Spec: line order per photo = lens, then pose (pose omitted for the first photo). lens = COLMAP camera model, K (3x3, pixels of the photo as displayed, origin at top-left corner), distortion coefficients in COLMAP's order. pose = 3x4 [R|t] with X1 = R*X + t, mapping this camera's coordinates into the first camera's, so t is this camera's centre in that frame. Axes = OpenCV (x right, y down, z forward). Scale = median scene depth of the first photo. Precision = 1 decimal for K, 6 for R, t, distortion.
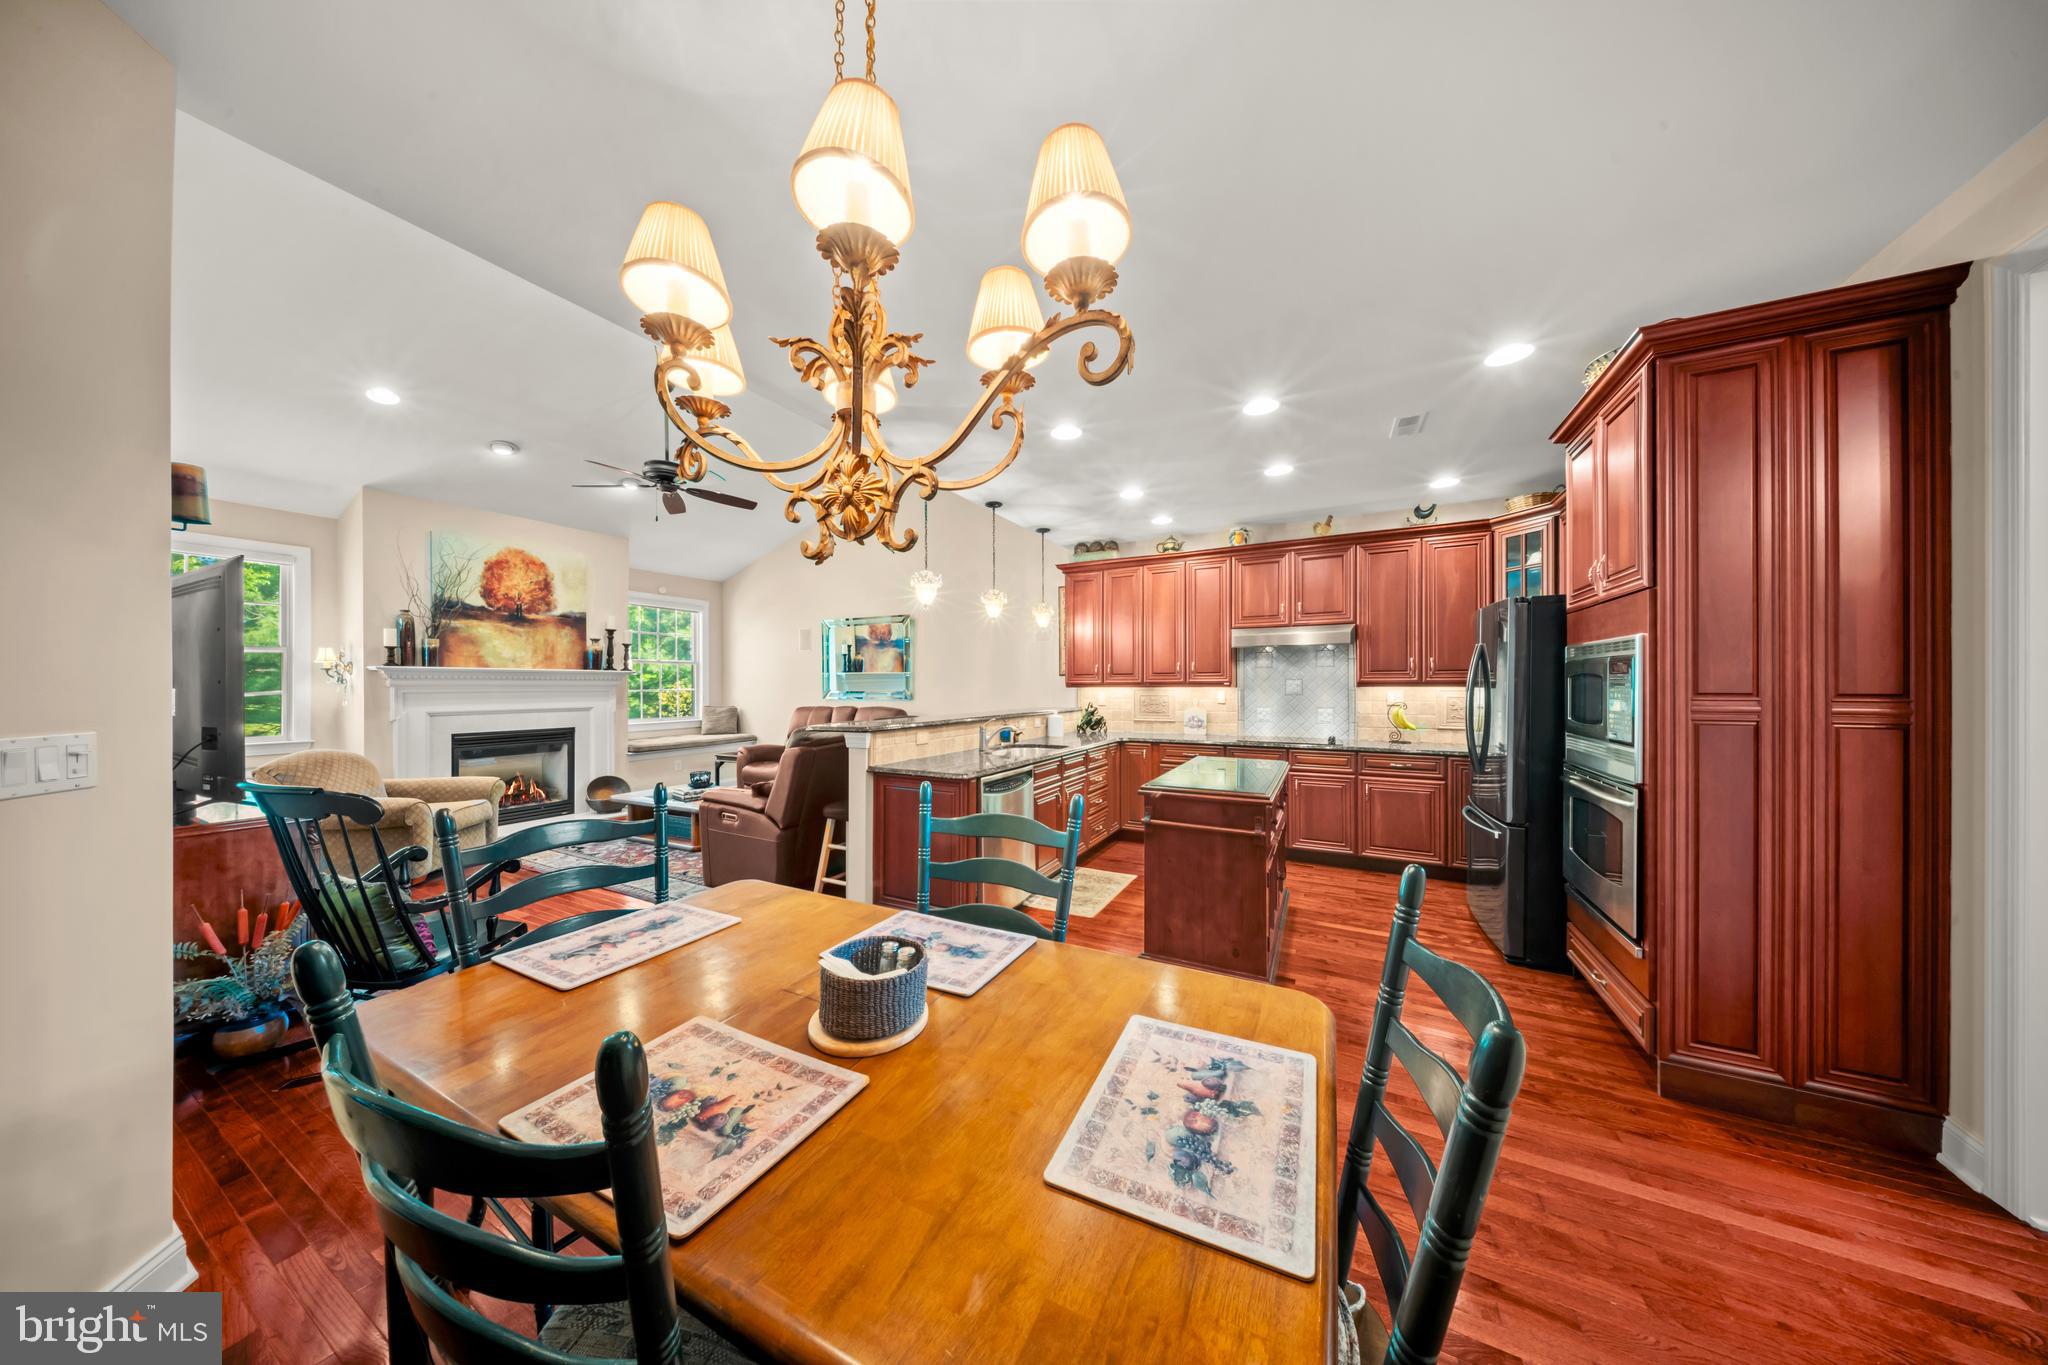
lens RADIAL K [[602.3, 0, 1051.0], [0, 602.3, 685.9], [0, 0, 1]] dist [-0.010873, -0.000188]
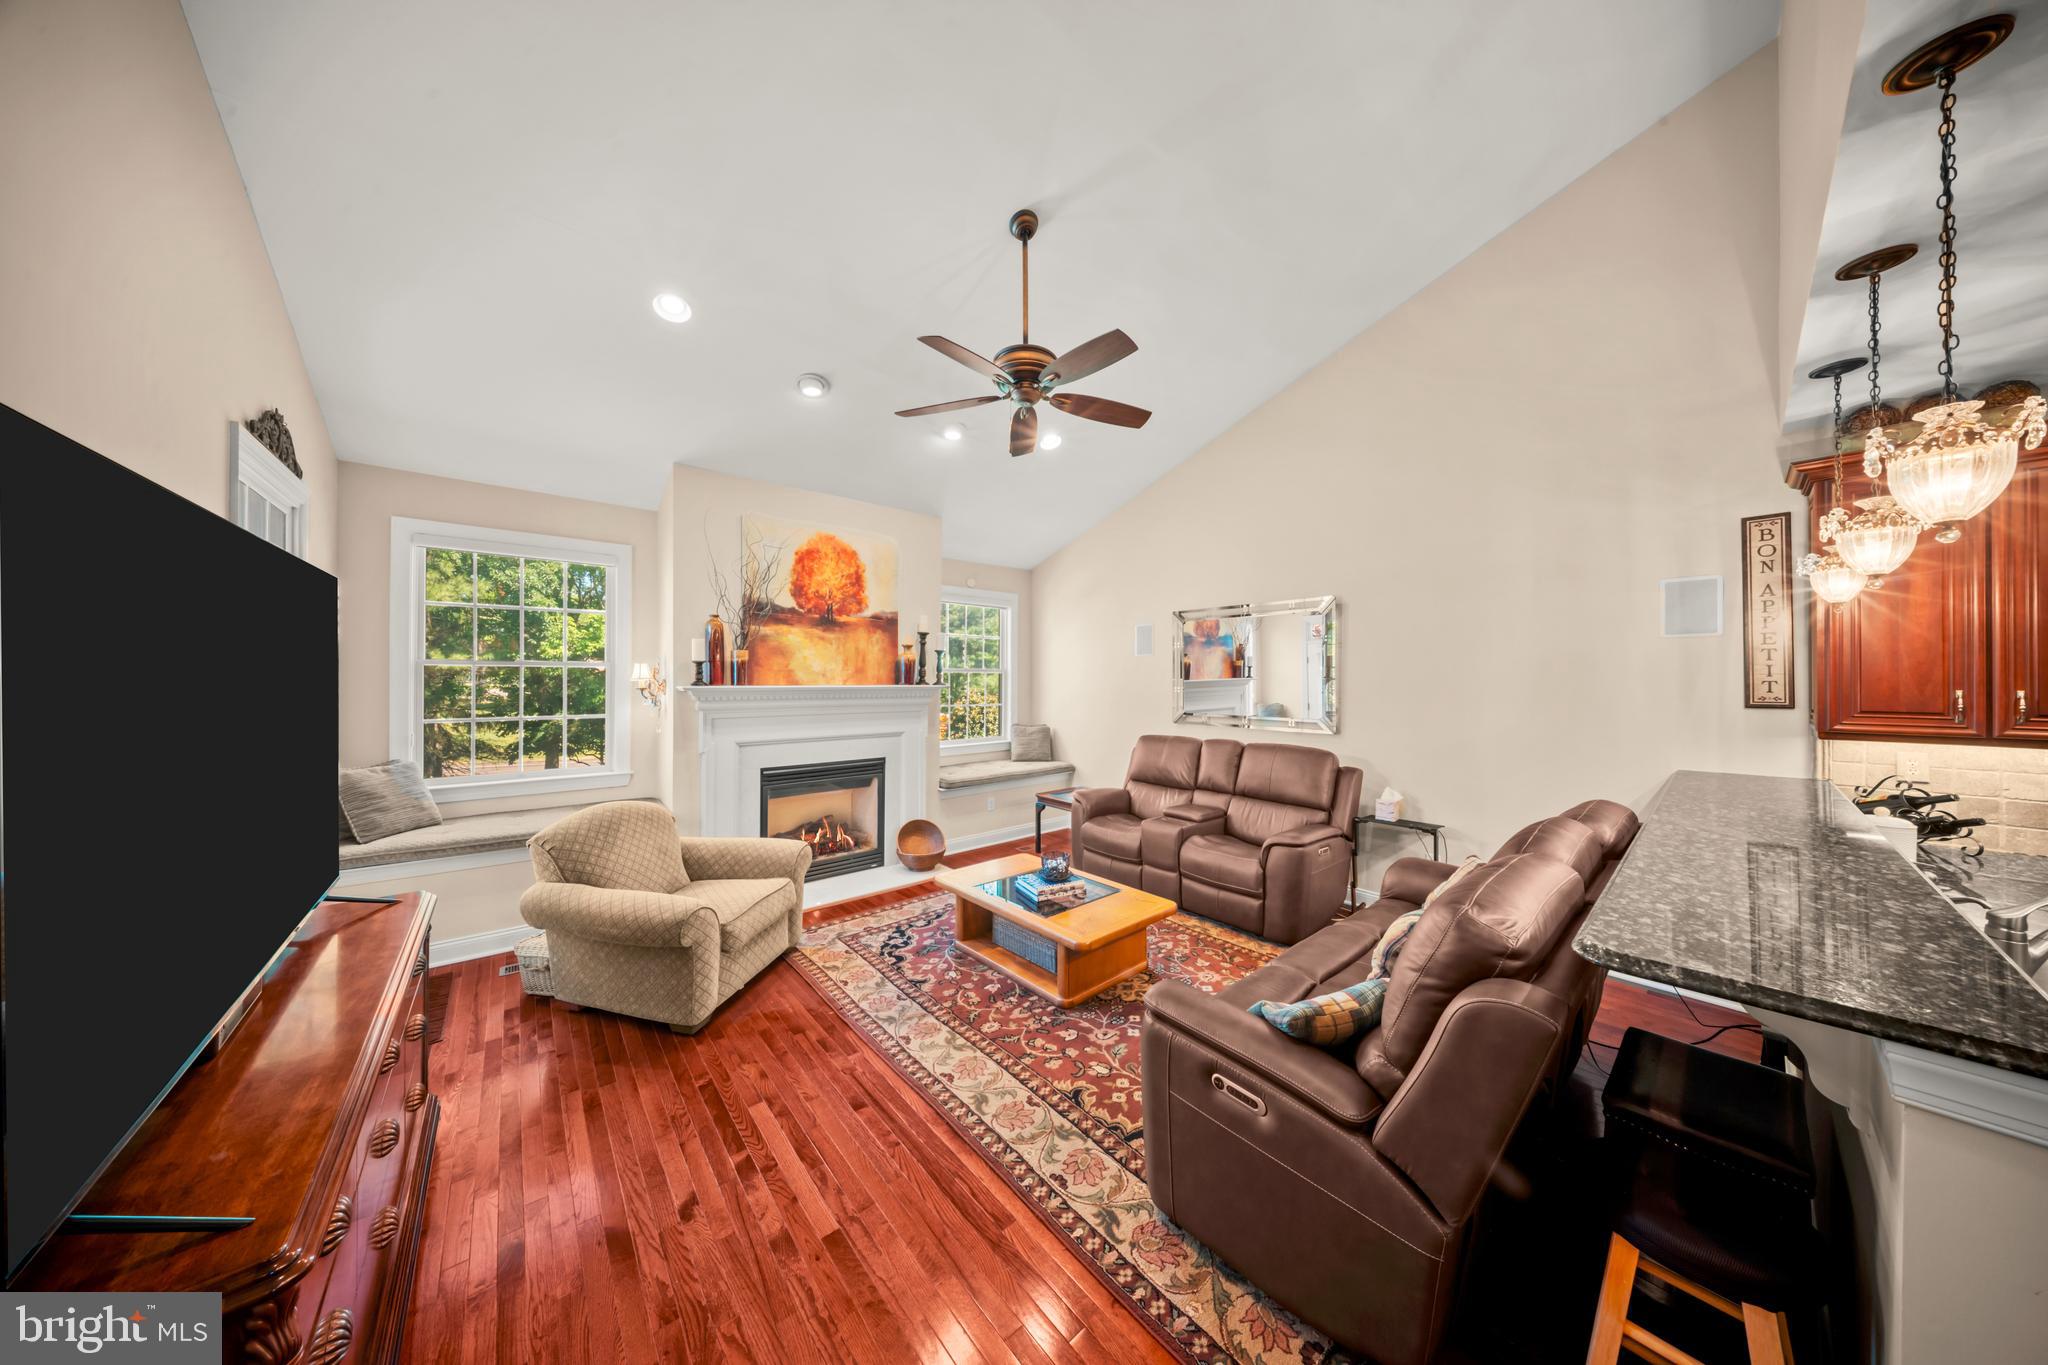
lens RADIAL K [[602.3, 0, 1040.0], [0, 602.3, 676.2], [0, 0, 1]] dist [-0.010873, -0.000188]
pose [[0.922122, 0.001353, -0.386898, -0.323049], [-0.004347, 0.999967, -0.006862, -0.036385], [0.386875, 0.008010, 0.922097, 0.370851]]
